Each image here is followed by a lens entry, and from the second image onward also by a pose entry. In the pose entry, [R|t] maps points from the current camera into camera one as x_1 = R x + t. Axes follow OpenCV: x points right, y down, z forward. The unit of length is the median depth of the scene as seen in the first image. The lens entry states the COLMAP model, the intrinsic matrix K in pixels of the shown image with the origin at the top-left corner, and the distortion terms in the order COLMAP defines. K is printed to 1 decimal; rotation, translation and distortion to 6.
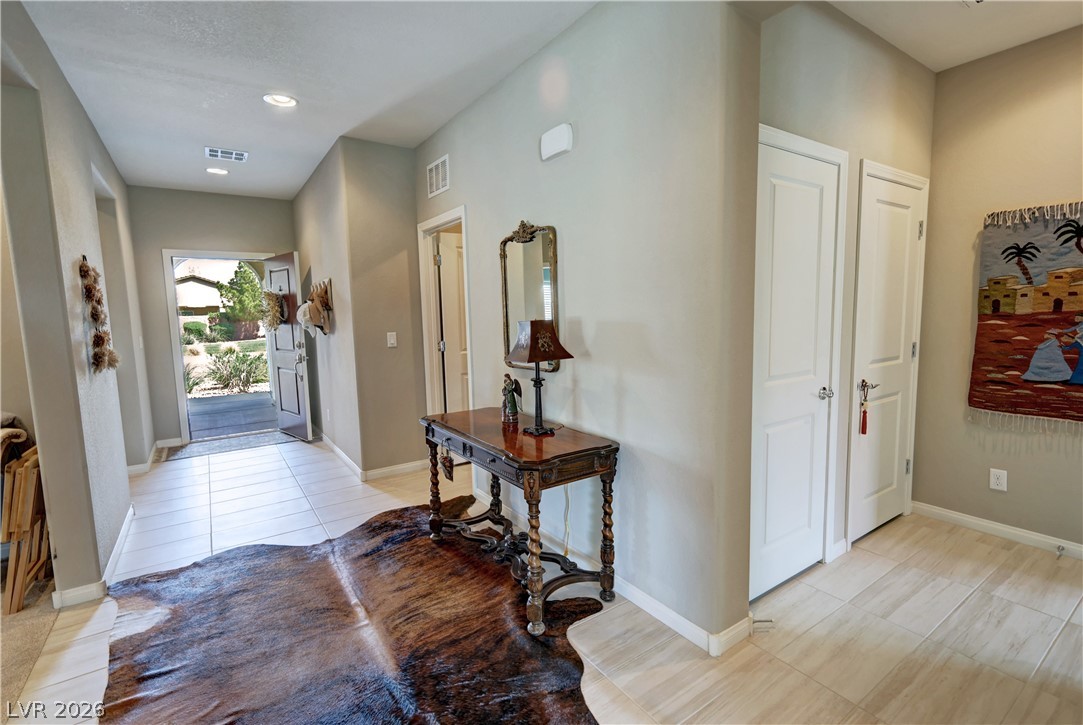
lens RADIAL K [[495.2, 0, 541.5], [0, 495.2, 362.5], [0, 0, 1]] dist [0.019300, 0.000103]
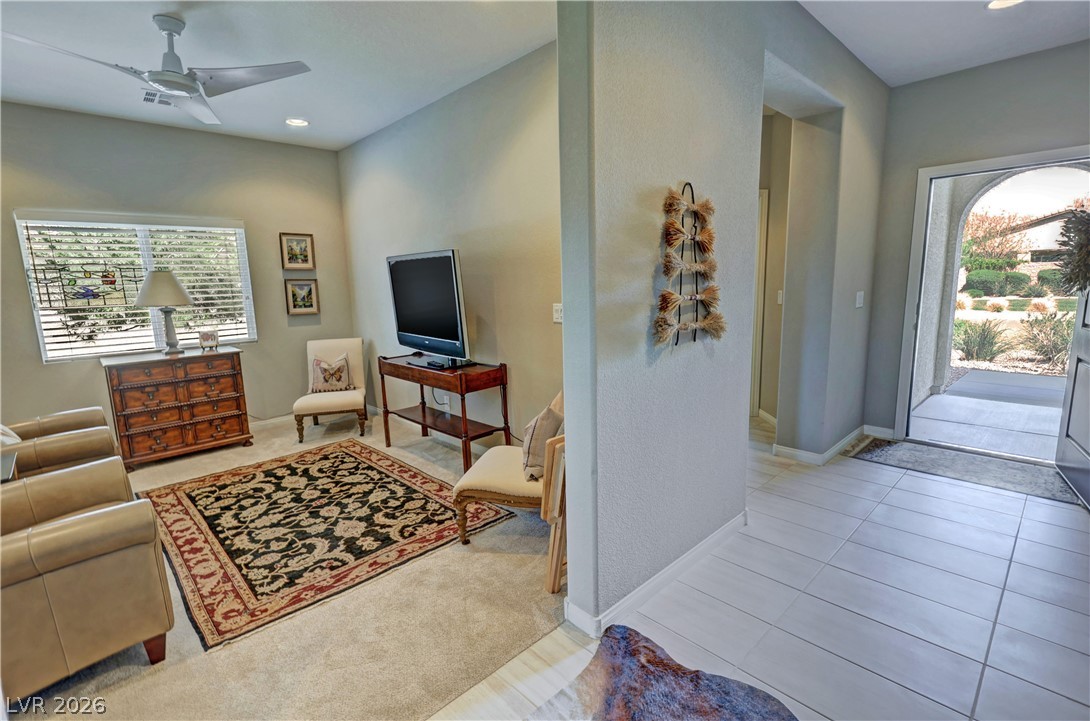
lens RADIAL K [[501.0, 0, 545.0], [0, 501.0, 360.5], [0, 0, 1]] dist [0.001557, 0.000567]
pose [[0.163461, 0.182216, -0.969576, -0.016881], [-0.084316, 0.981779, 0.170295, -0.005854], [0.982940, 0.053914, 0.175846, 0.059434]]
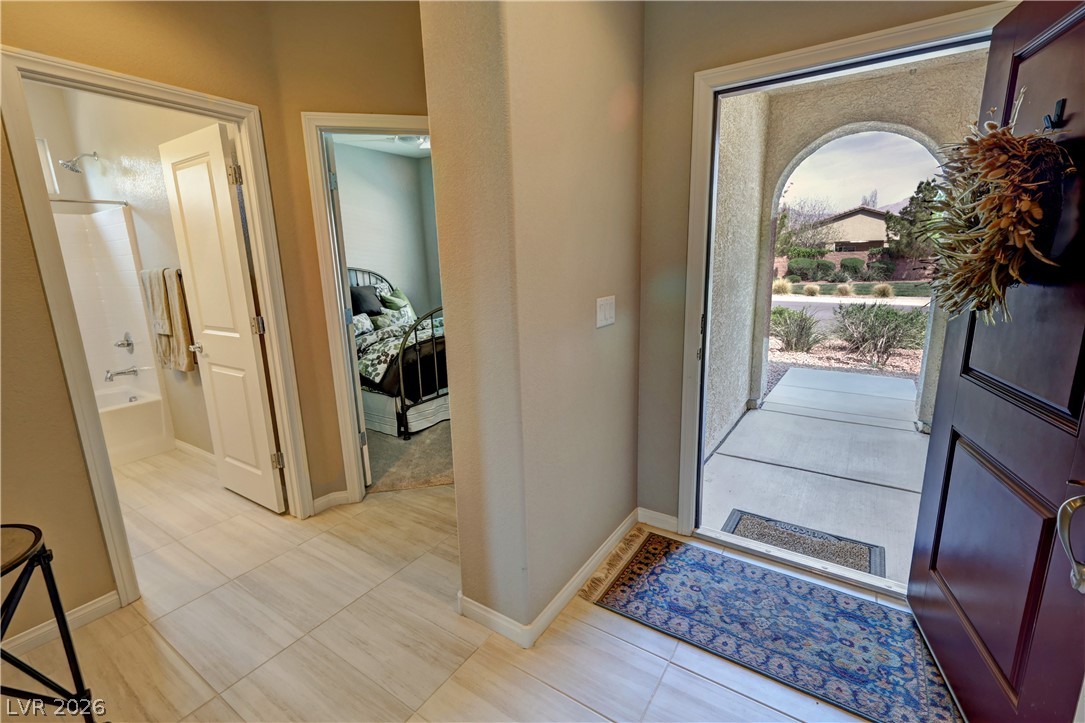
lens RADIAL K [[476.7, 0, 542.5], [0, 476.7, 361.5], [0, 0, 1]] dist [-0.001364, -0.000117]
pose [[0.377546, 0.207420, -0.902461, -0.067618], [-0.085970, 0.978232, 0.188870, -0.010671], [0.921992, 0.006278, 0.387159, 0.120407]]
